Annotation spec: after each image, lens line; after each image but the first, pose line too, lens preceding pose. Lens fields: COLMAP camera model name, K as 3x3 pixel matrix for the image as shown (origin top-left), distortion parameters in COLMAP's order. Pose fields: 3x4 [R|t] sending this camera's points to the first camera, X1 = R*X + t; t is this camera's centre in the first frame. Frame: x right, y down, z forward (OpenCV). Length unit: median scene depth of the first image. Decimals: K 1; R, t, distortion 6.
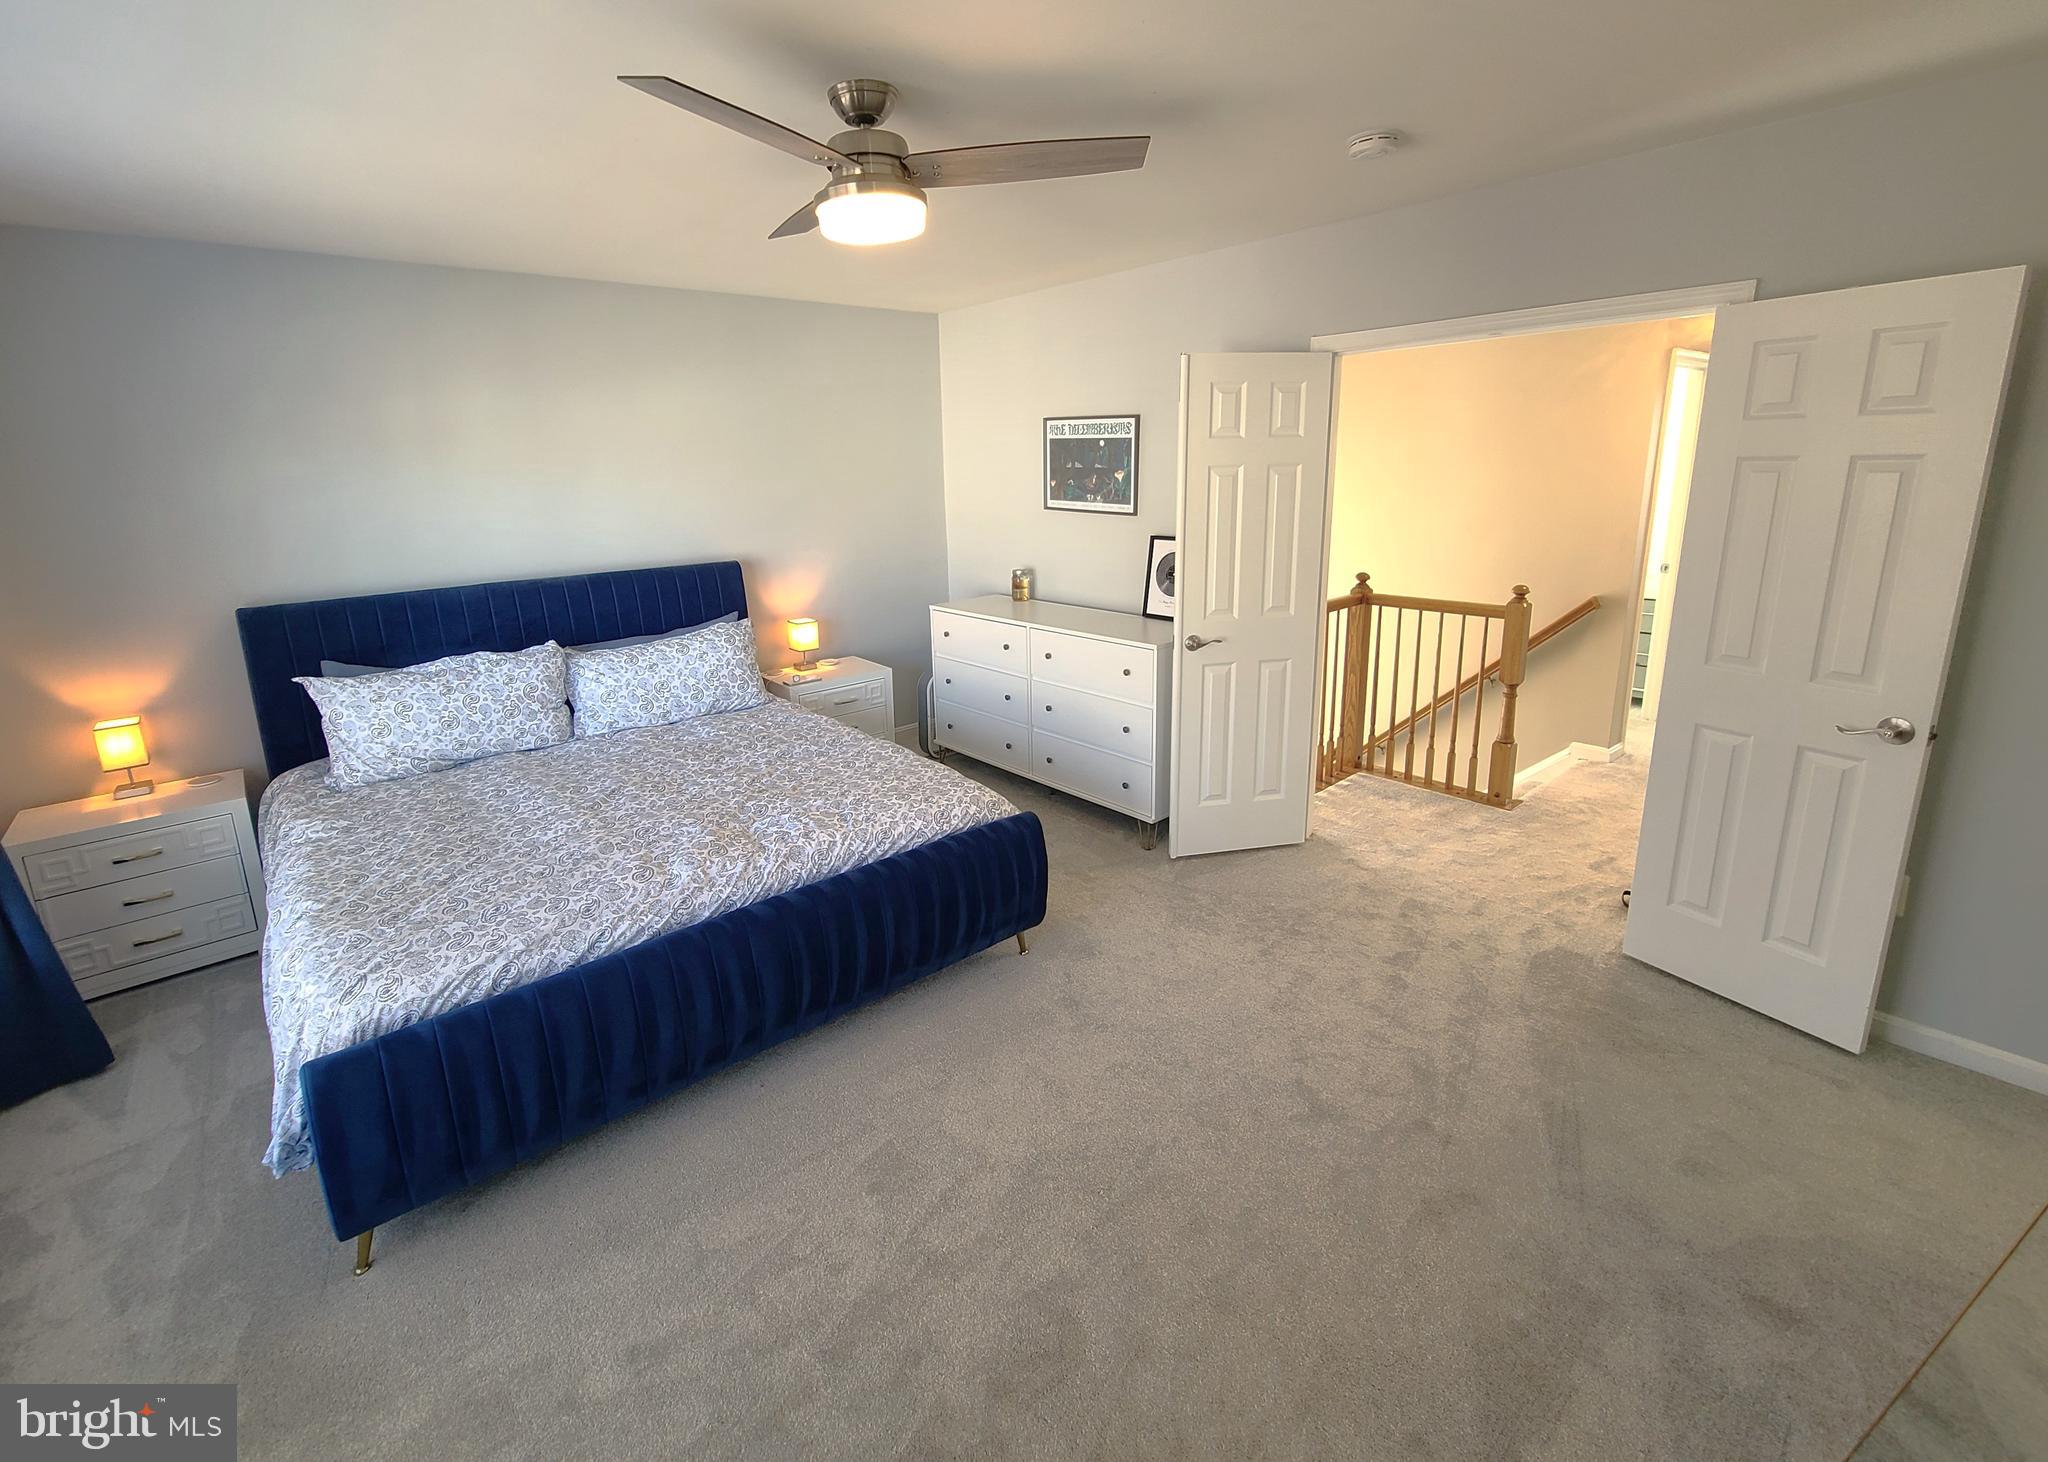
lens RADIAL K [[888.7, 0, 972.4], [0, 888.7, 656.5], [0, 0, 1]] dist [0.000110, -0.000625]
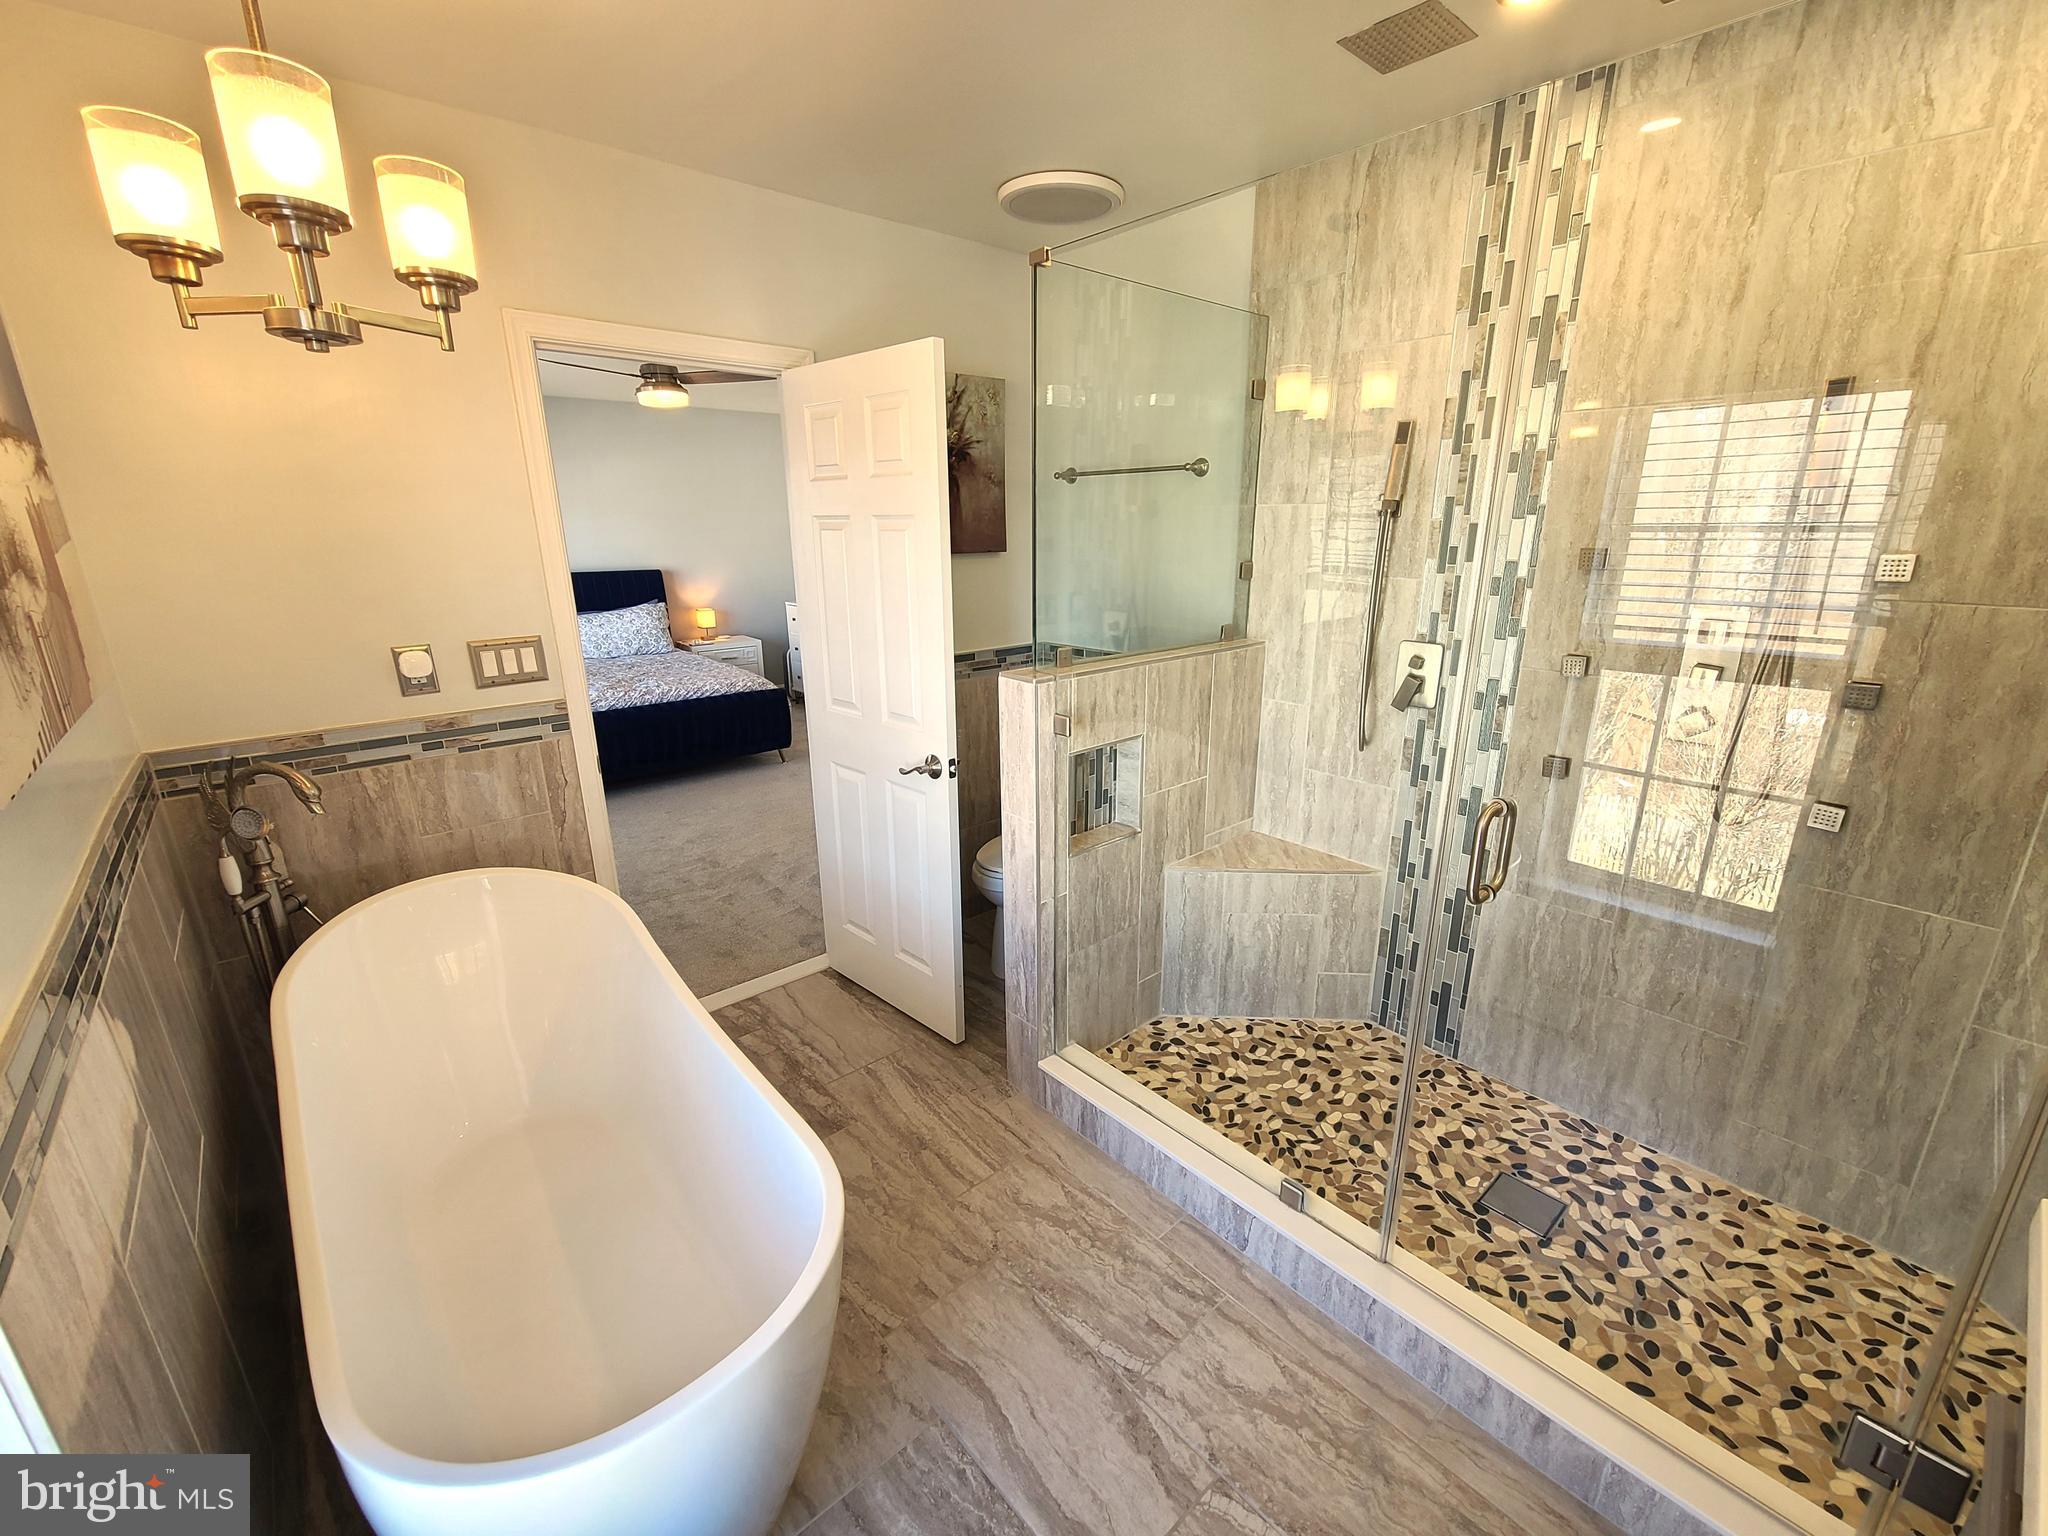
lens RADIAL K [[835.8, 0, 1024.0], [0, 835.8, 768.0], [0, 0, 1]] dist [0.000512, 0.000108]
pose [[0.999049, 0.014255, 0.041196, 0.466847], [-0.017019, 0.997571, 0.067542, 0.190241], [-0.040133, -0.068179, 0.996866, -0.795725]]
